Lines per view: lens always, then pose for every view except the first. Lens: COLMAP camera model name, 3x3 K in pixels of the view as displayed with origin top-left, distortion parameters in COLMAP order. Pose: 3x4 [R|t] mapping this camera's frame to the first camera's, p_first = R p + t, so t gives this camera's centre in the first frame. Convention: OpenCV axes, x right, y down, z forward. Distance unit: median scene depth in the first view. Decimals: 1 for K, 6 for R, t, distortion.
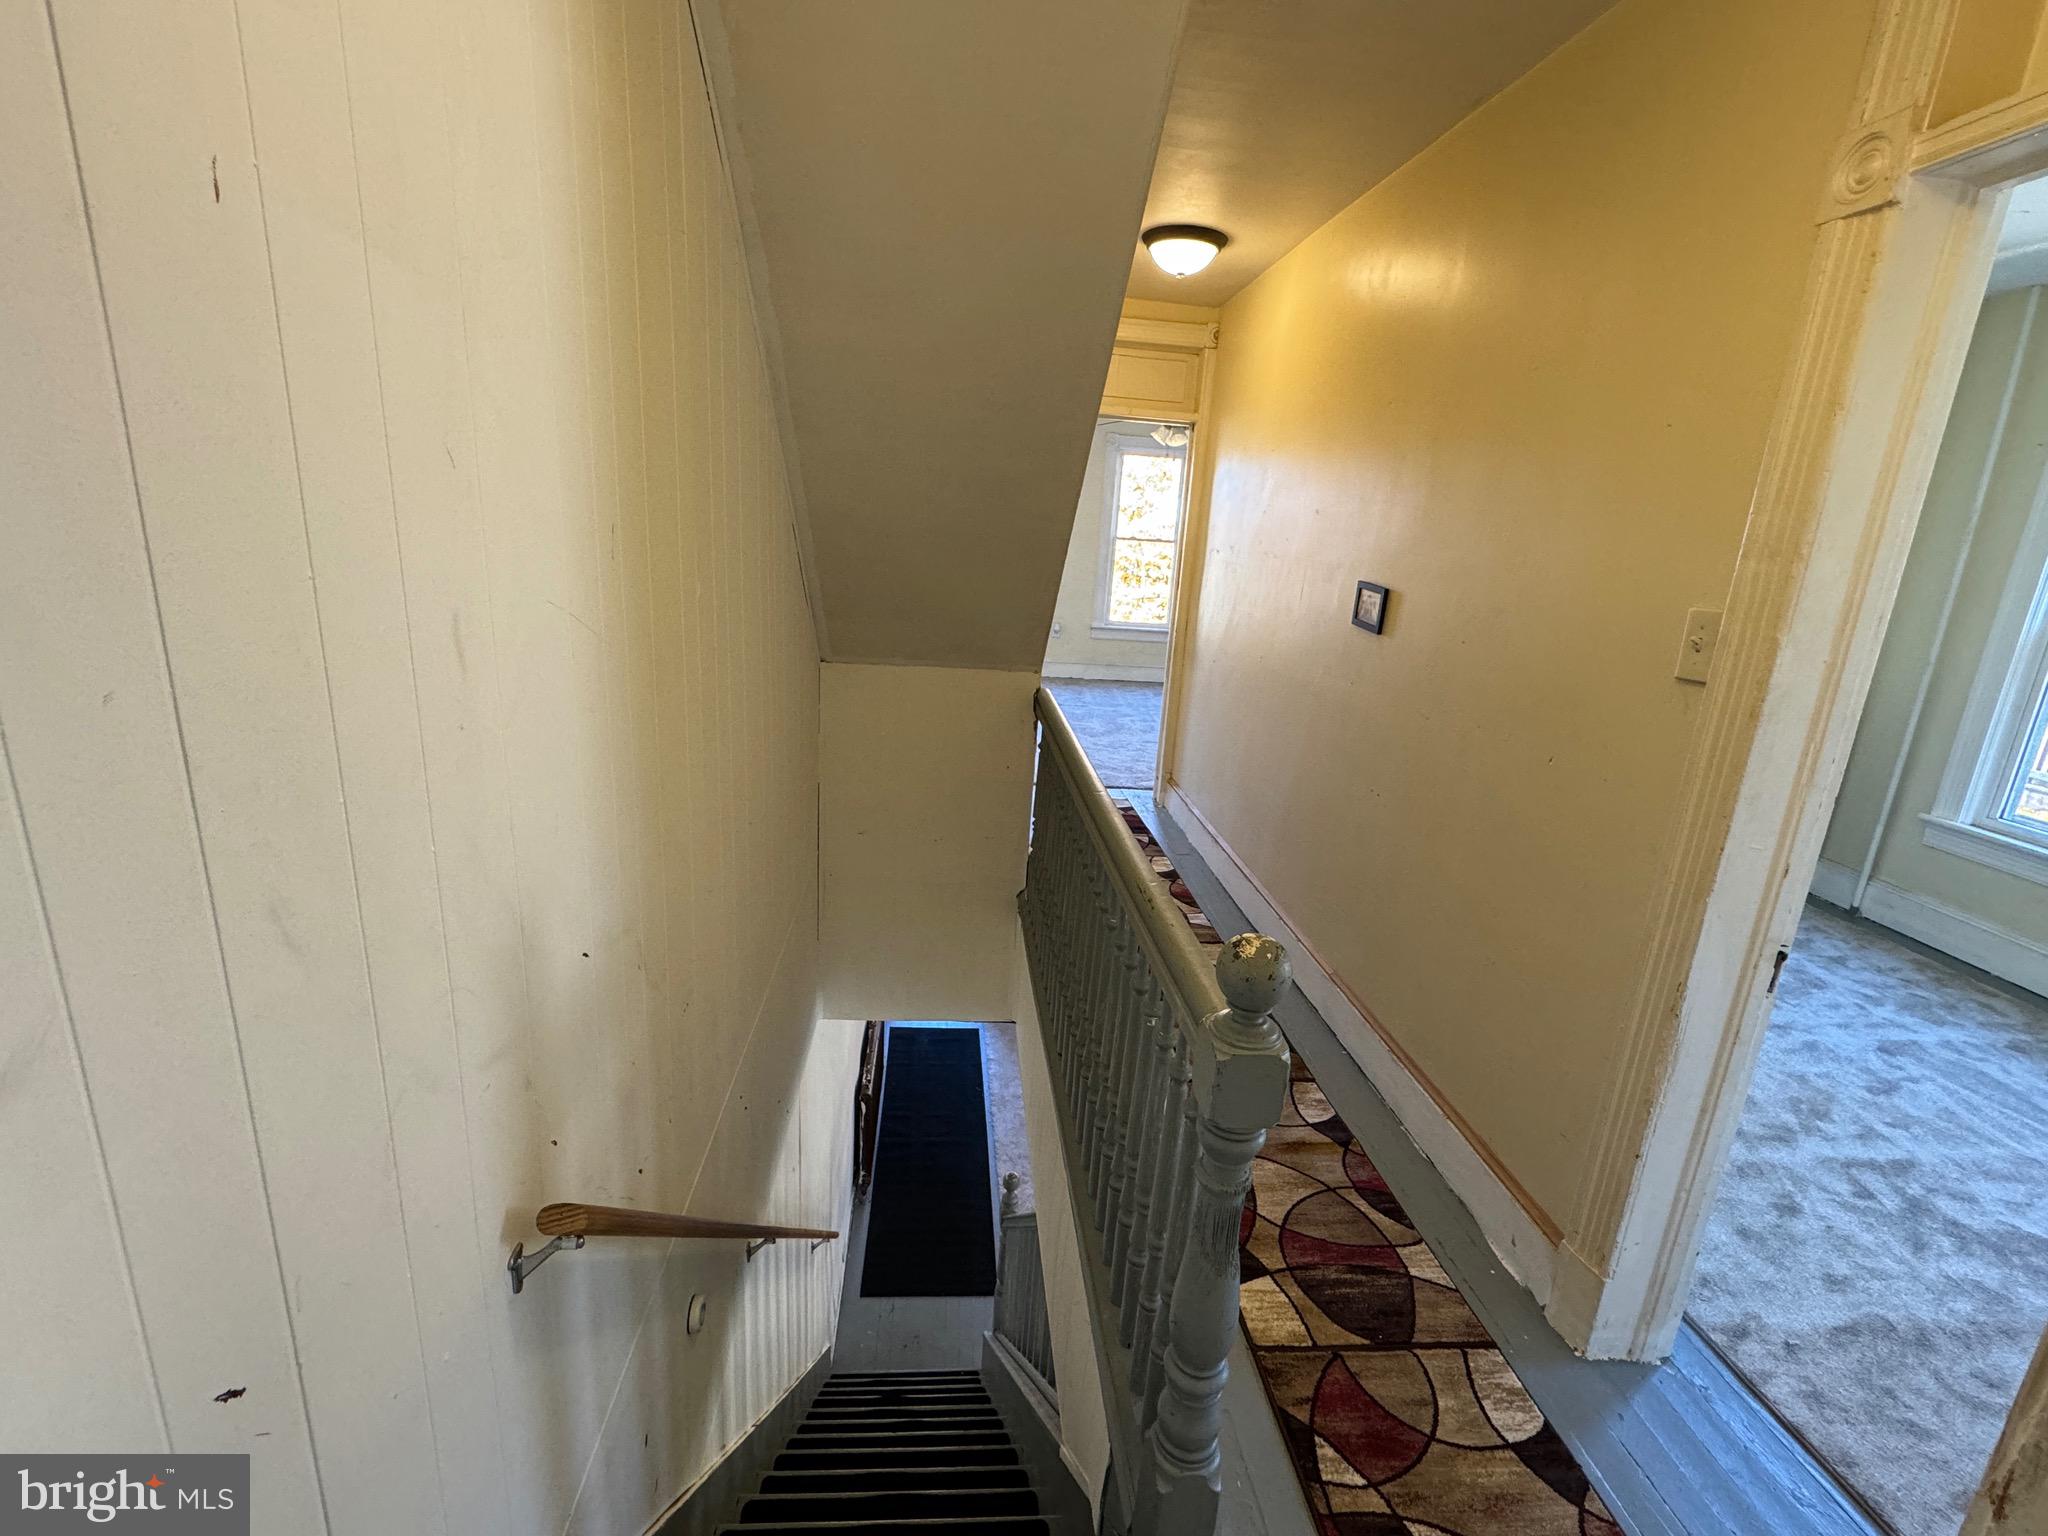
lens RADIAL K [[928.6, 0, 1024.0], [0, 928.6, 768.0], [0, 0, 1]] dist [0.001844, 0.001098]
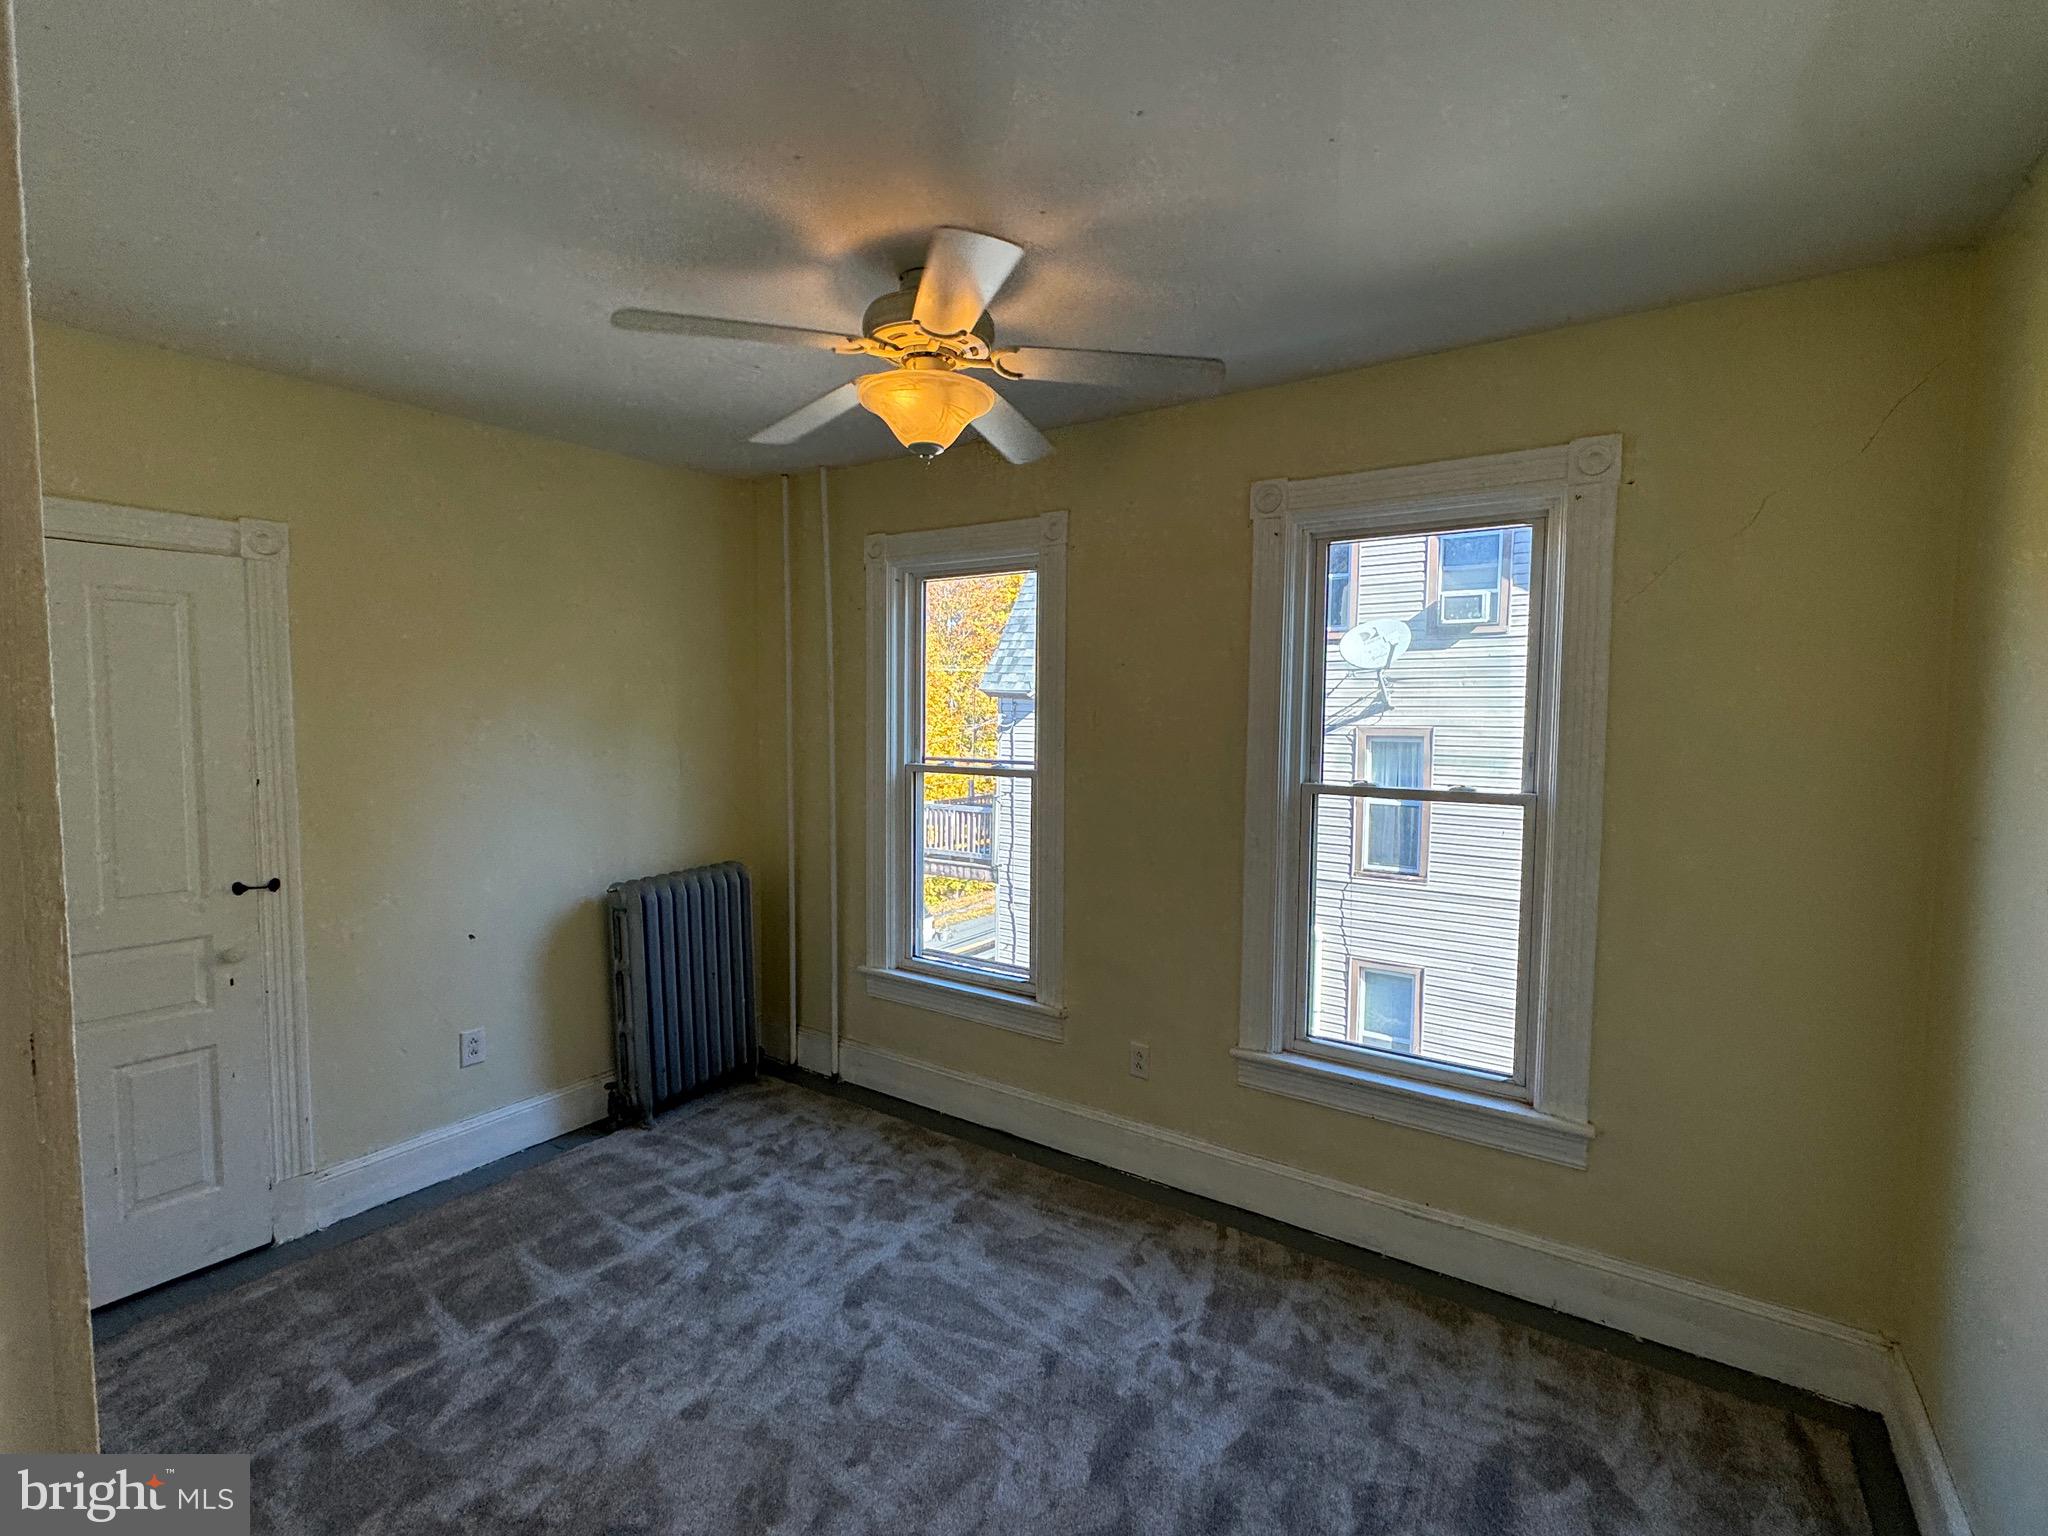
lens RADIAL K [[928.6, 0, 1024.0], [0, 928.6, 768.0], [0, 0, 1]] dist [0.001844, 0.001098]
pose [[0.626760, -0.094411, 0.773471, 0.395831], [0.225183, 0.972225, -0.063800, -0.062035], [-0.745965, 0.214160, 0.630612, 0.247779]]
